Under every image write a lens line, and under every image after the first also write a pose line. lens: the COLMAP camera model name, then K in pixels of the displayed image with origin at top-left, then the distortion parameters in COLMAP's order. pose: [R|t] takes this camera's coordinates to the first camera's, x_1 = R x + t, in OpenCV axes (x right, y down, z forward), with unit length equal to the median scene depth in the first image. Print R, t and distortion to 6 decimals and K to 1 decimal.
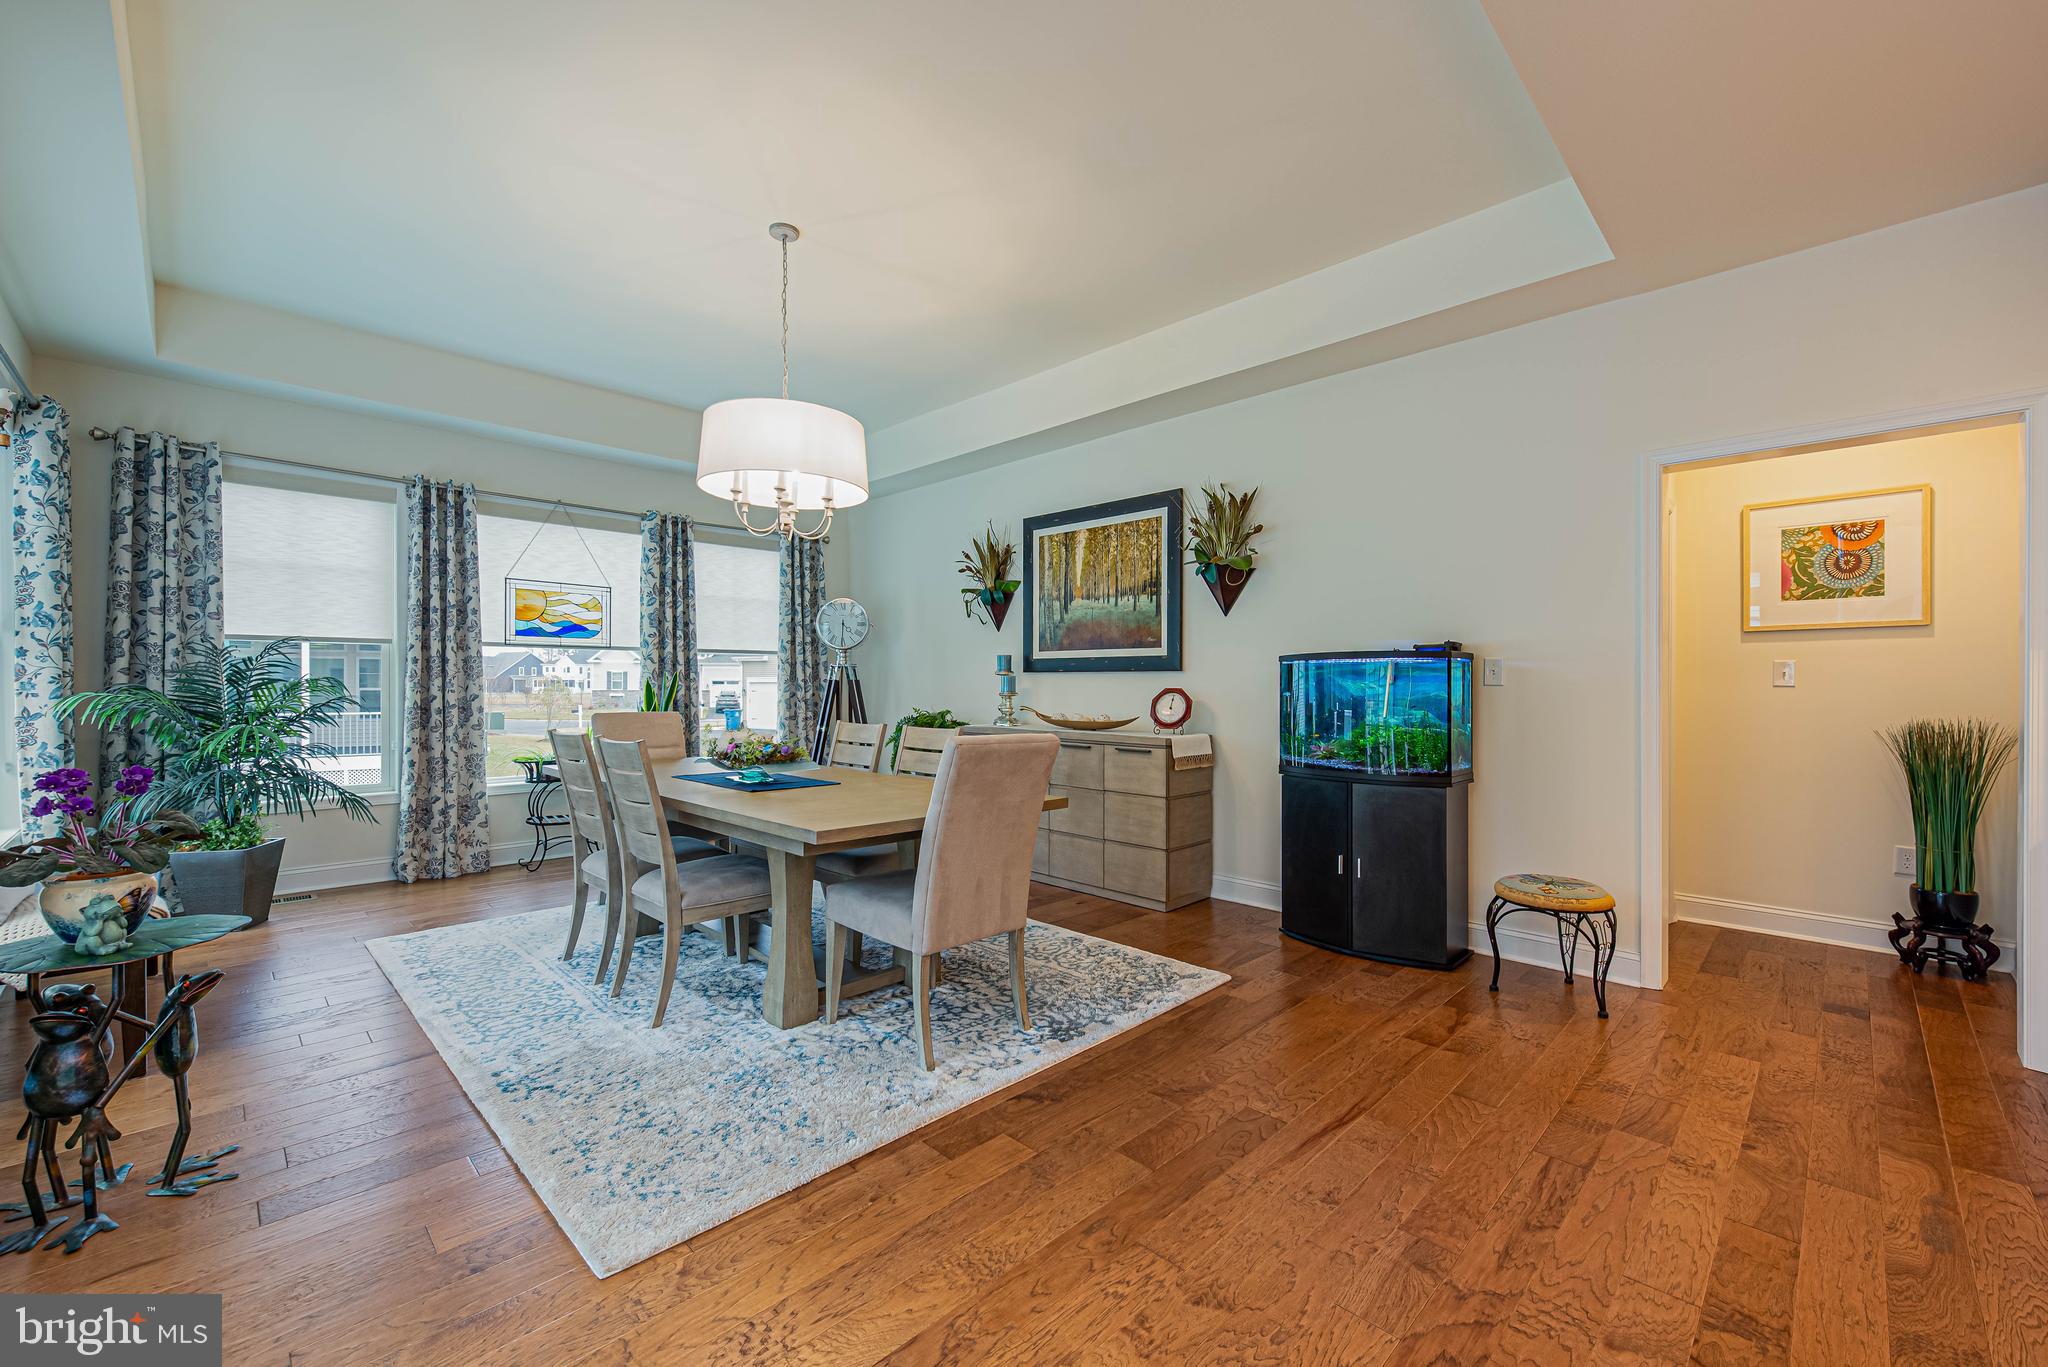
lens RADIAL K [[822.2, 0, 1012.0], [0, 822.2, 687.1], [0, 0, 1]] dist [0.009095, -0.001684]
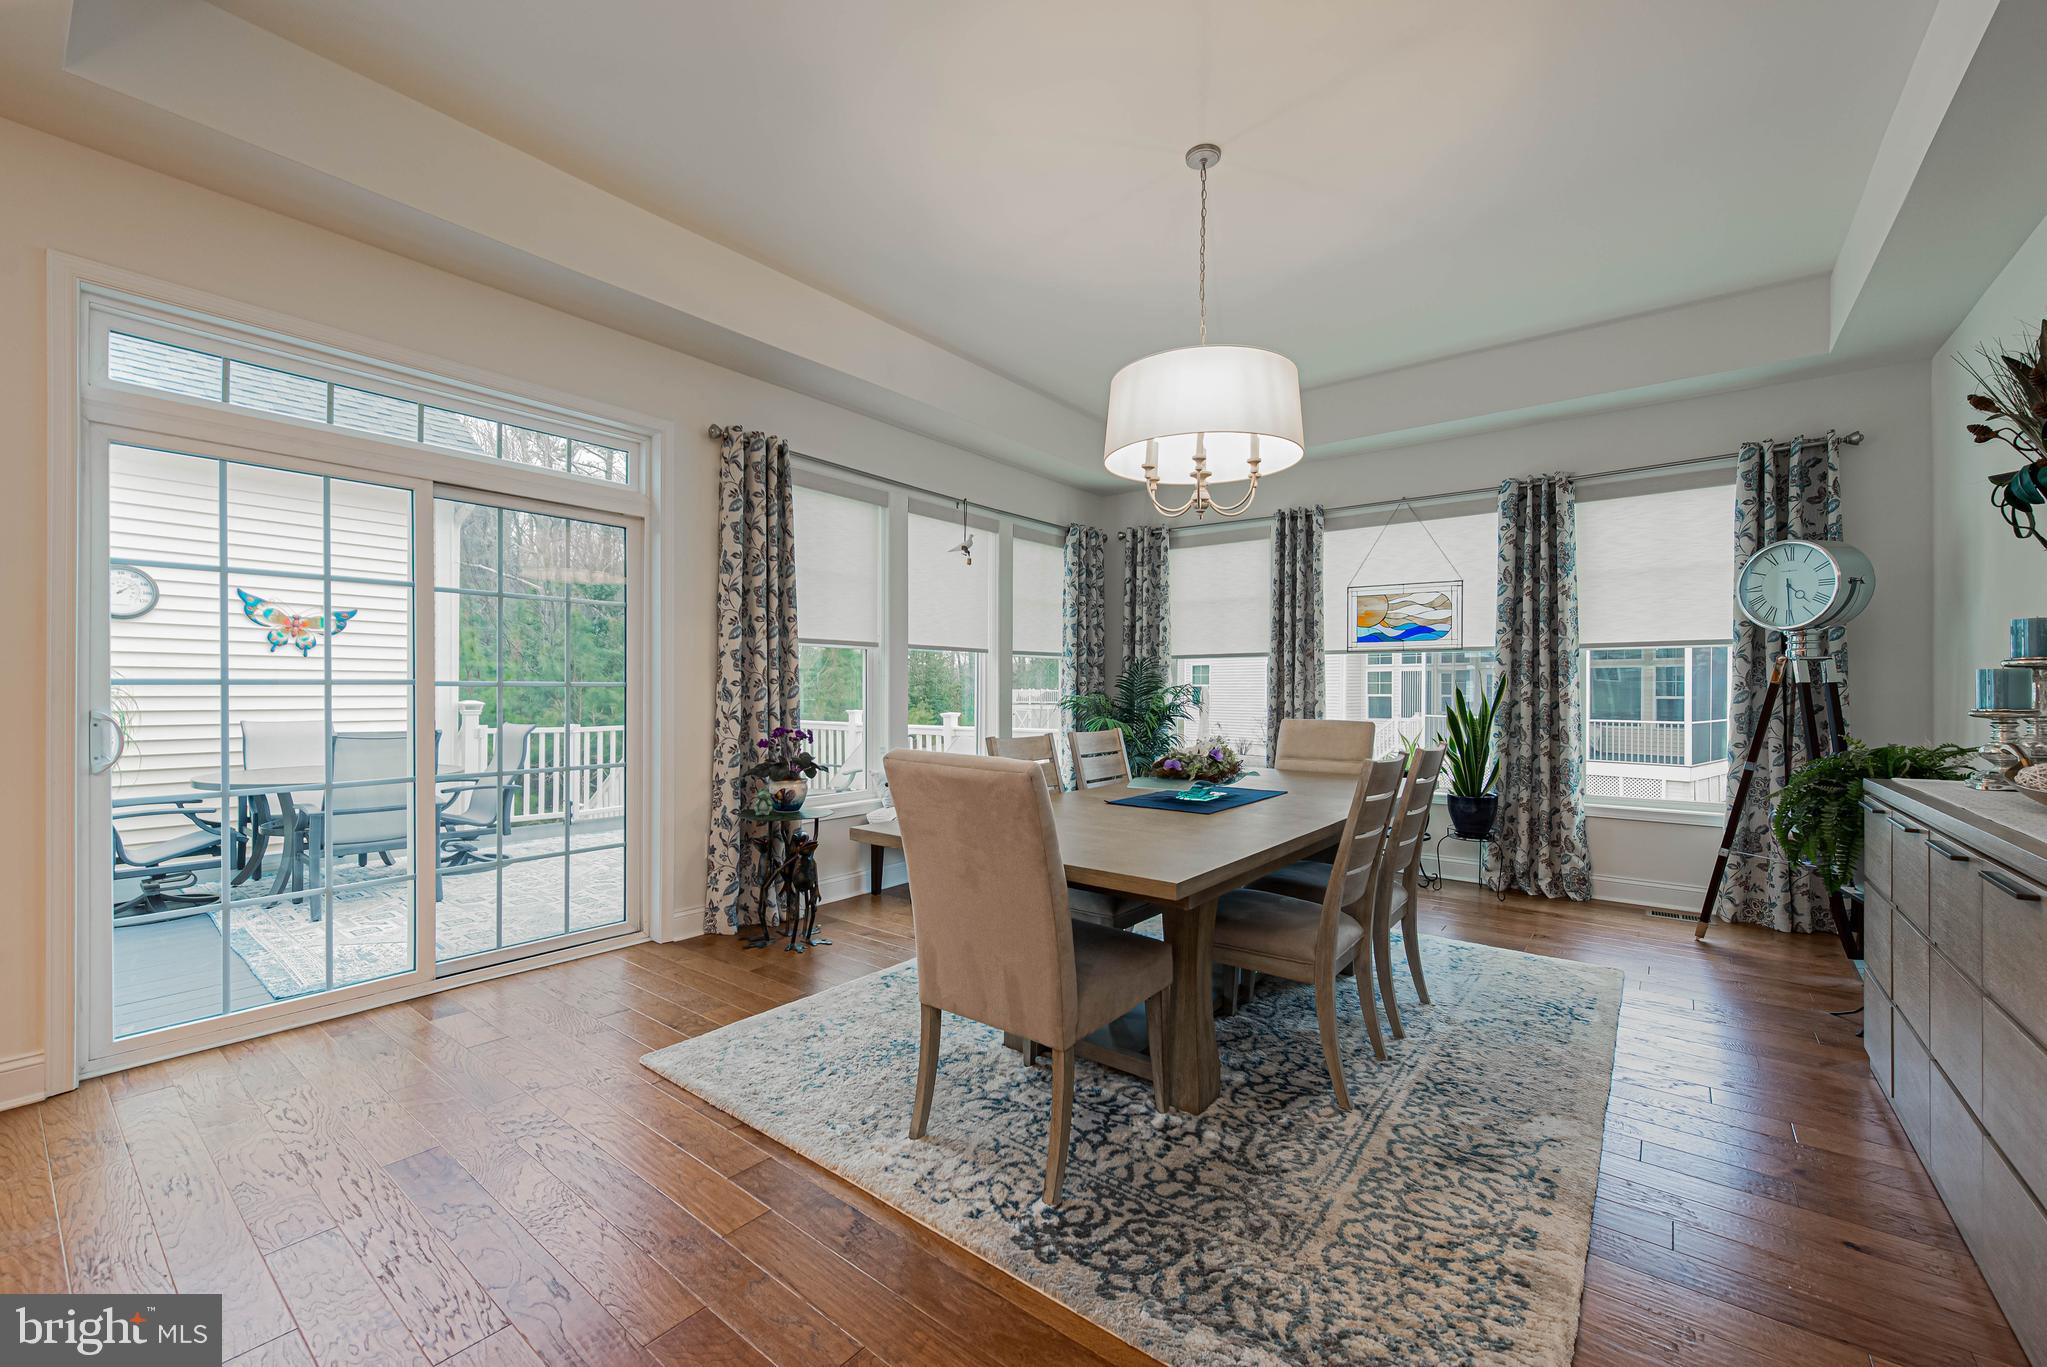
lens RADIAL K [[821.8, 0, 1022.4], [0, 821.8, 691.5], [0, 0, 1]] dist [0.009095, -0.001684]
pose [[0.127166, 0.001916, -0.991880, 0.414946], [-0.007344, 0.999973, 0.000990, -0.000248], [0.991854, 0.007158, 0.127176, 0.543013]]
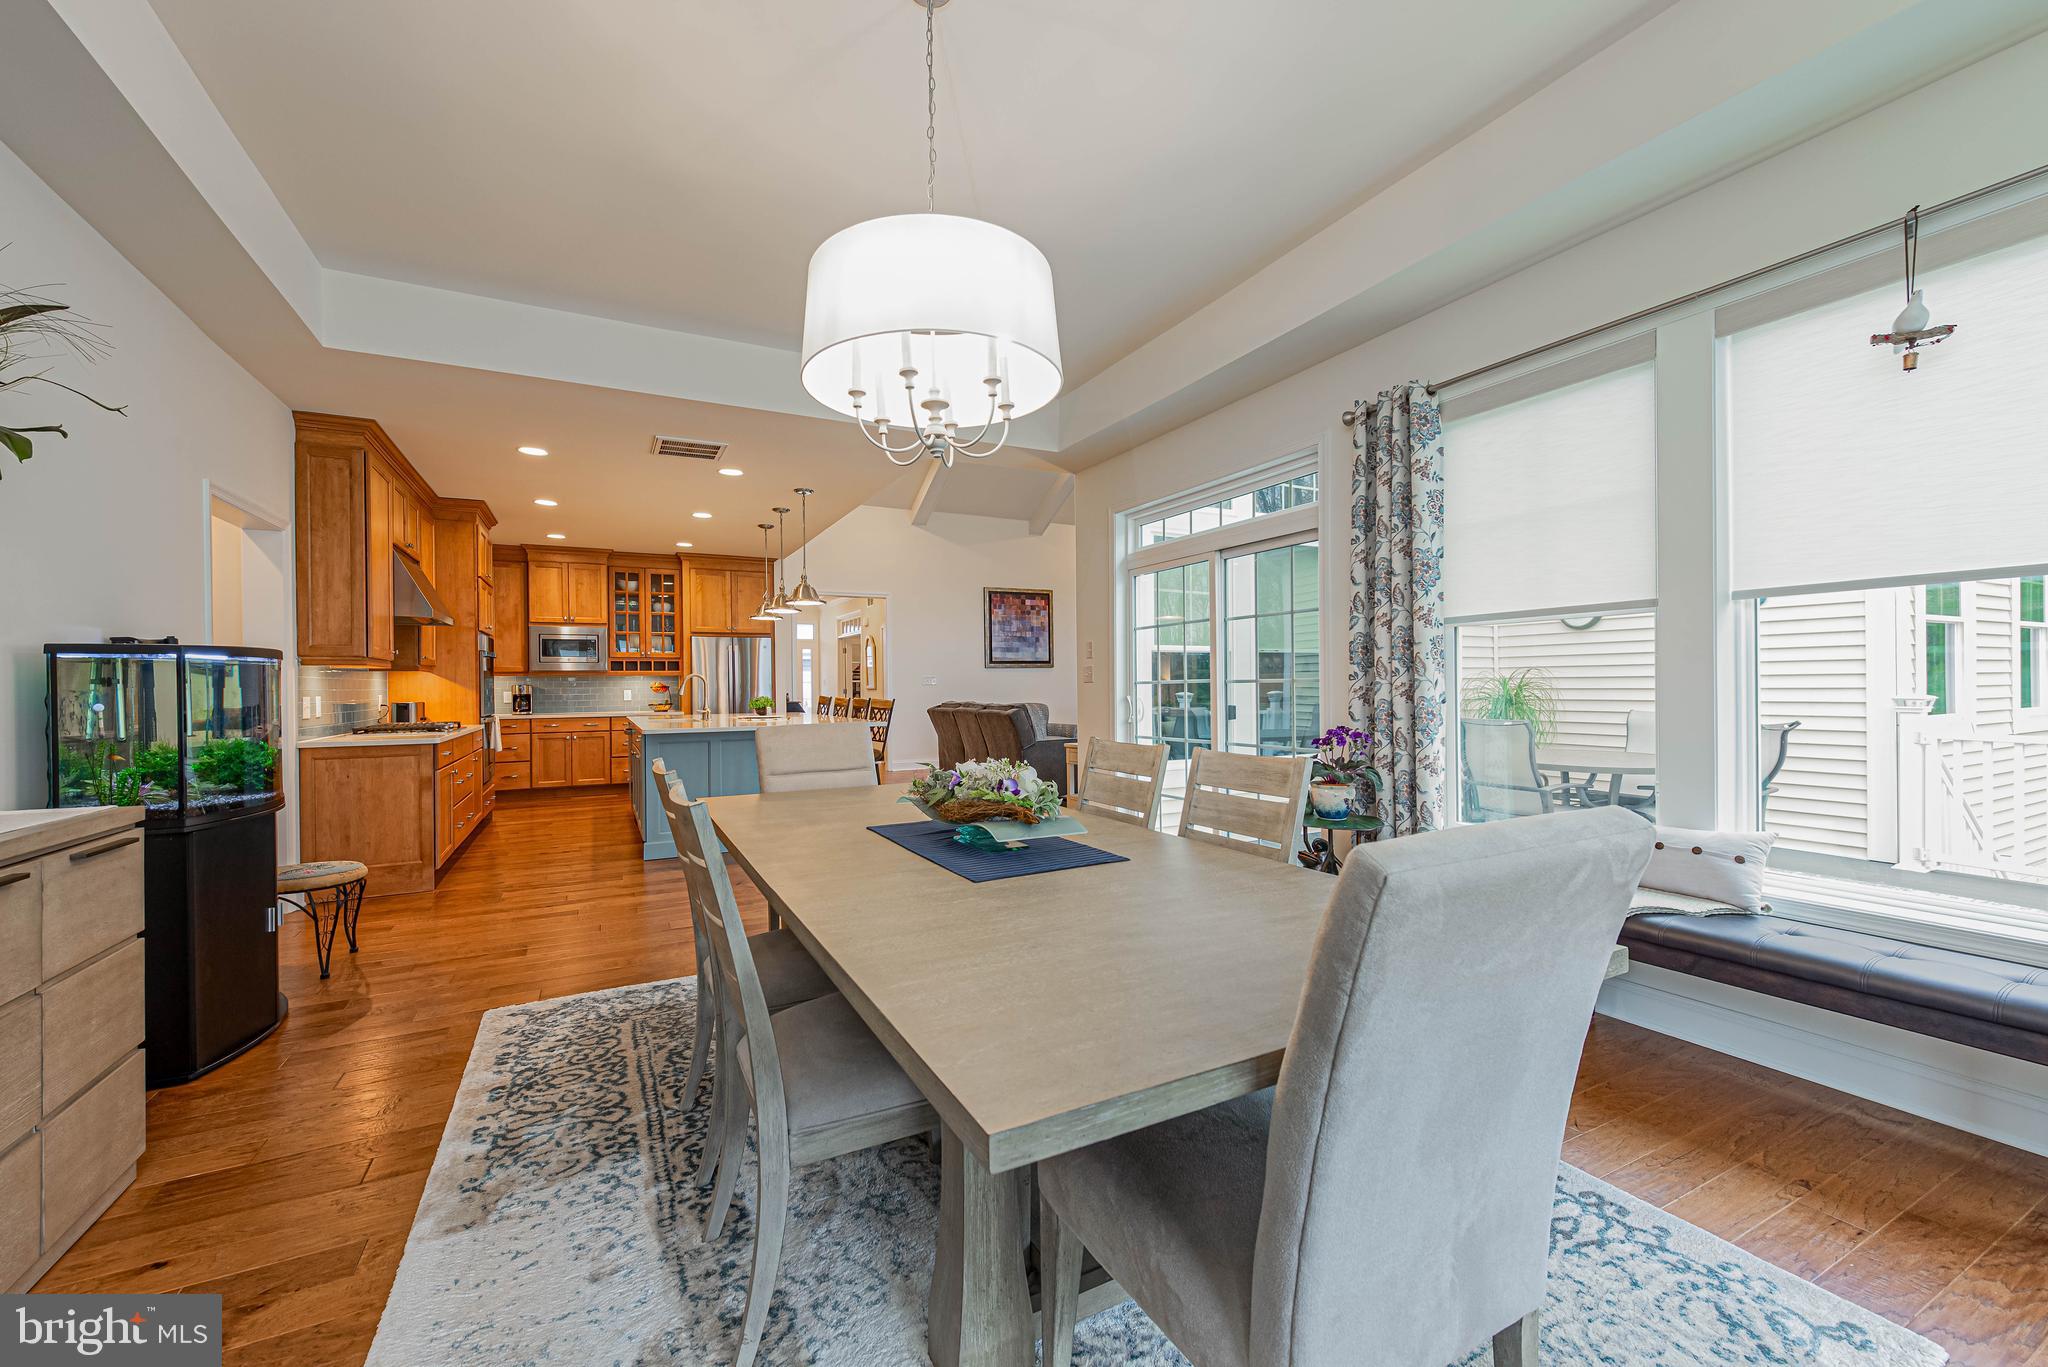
lens RADIAL K [[822.2, 0, 1018.4], [0, 822.2, 687.2], [0, 0, 1]] dist [0.009095, -0.001684]
pose [[-0.952343, 0.006906, 0.304951, -0.413208], [0.008780, 0.999950, 0.004775, -0.003672], [-0.304903, 0.007225, -0.952356, 1.223935]]
